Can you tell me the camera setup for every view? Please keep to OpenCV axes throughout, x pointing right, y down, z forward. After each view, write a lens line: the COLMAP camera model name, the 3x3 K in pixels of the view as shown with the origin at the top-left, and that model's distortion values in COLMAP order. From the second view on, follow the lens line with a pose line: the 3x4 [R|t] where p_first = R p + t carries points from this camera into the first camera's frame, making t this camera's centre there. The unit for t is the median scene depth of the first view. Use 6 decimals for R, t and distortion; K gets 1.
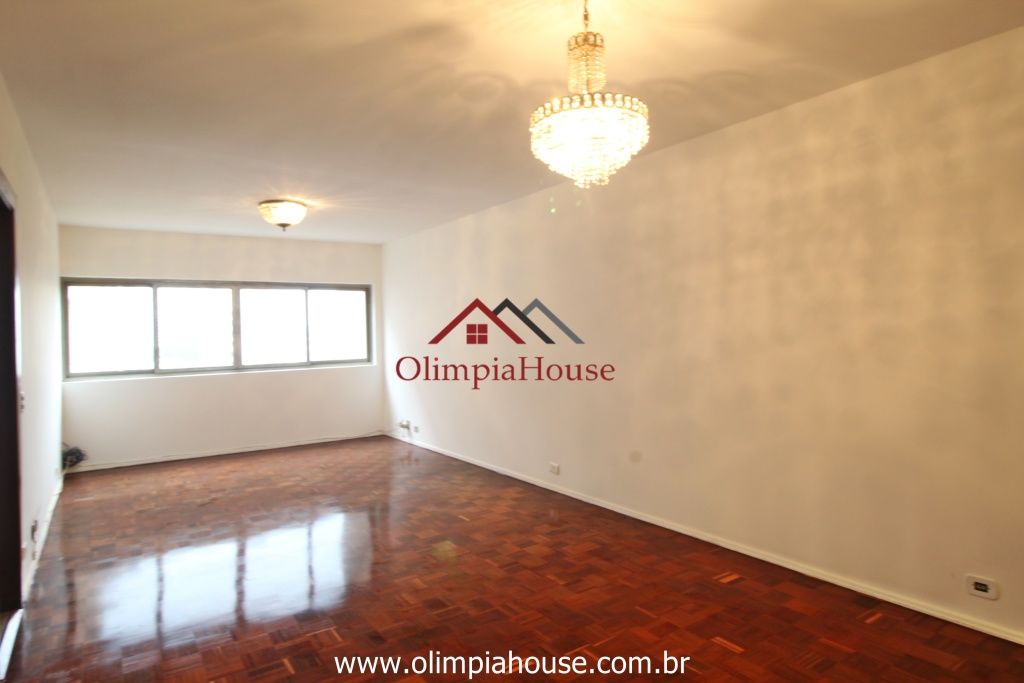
lens RADIAL K [[592.9, 0, 514.3], [0, 592.9, 329.0], [0, 0, 1]] dist [0.015921, -0.001788]
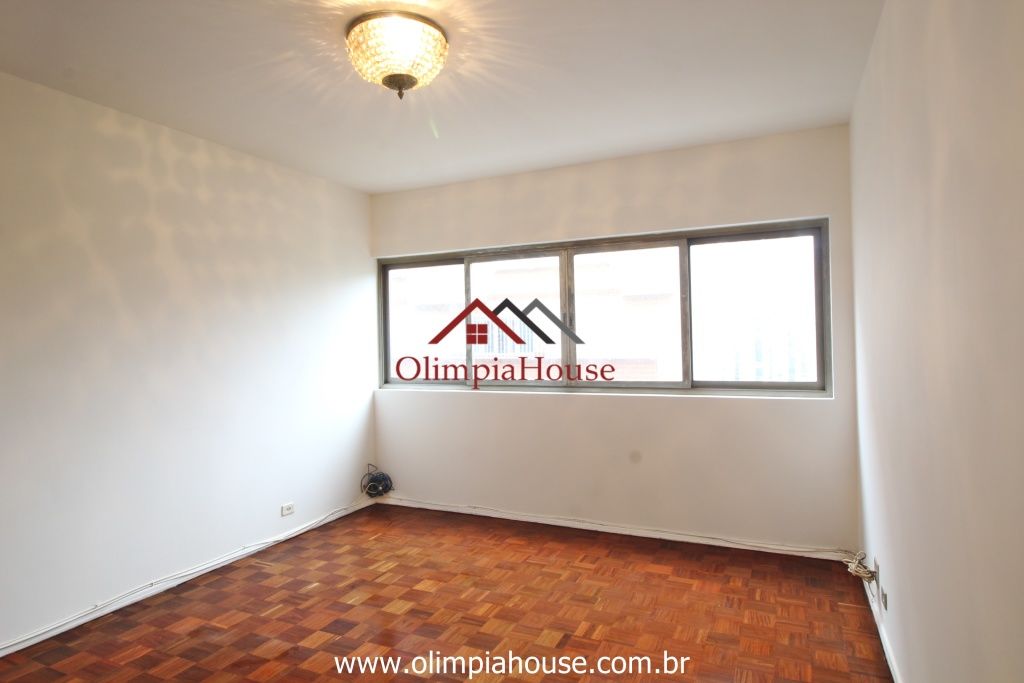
lens RADIAL K [[592.9, 0, 514.3], [0, 592.9, 329.0], [0, 0, 1]] dist [0.015921, -0.001788]
pose [[0.509180, -0.003214, -0.860654, 0.037640], [0.008356, 0.999964, 0.001209, 0.009595], [0.860619, -0.007807, 0.509189, 0.871823]]
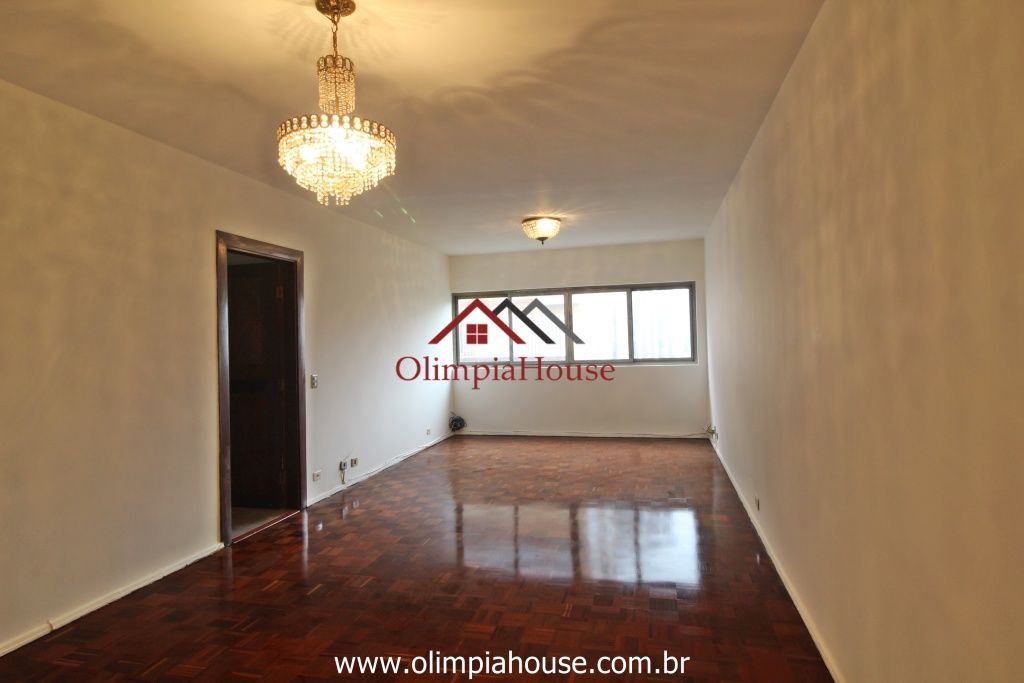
lens RADIAL K [[592.9, 0, 514.3], [0, 592.9, 329.0], [0, 0, 1]] dist [0.015921, -0.001788]
pose [[0.672205, -0.008042, -0.740321, 0.422539], [0.015023, 0.999883, 0.002780, -0.006665], [0.740213, -0.012990, 0.672247, 0.204699]]
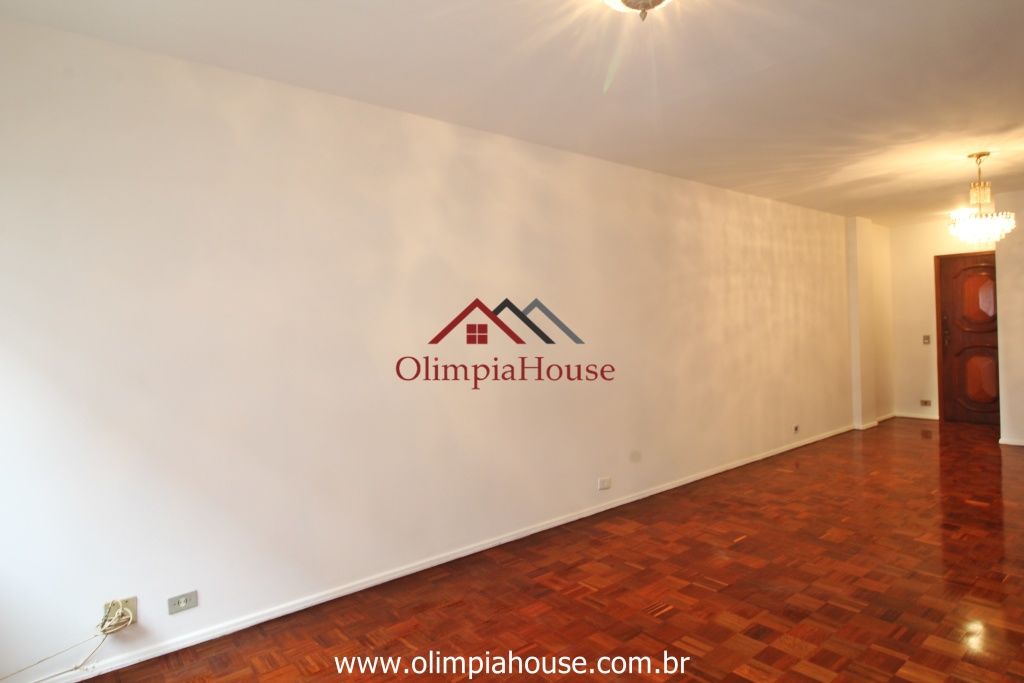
lens RADIAL K [[598.2, 0, 528.1], [0, 598.2, 330.6], [0, 0, 1]] dist [0.013208, -0.001331]
pose [[-0.108949, 0.021783, 0.993809, -0.745573], [0.026898, 0.999458, -0.018958, 0.025221], [-0.993683, 0.024666, -0.109476, 1.138148]]
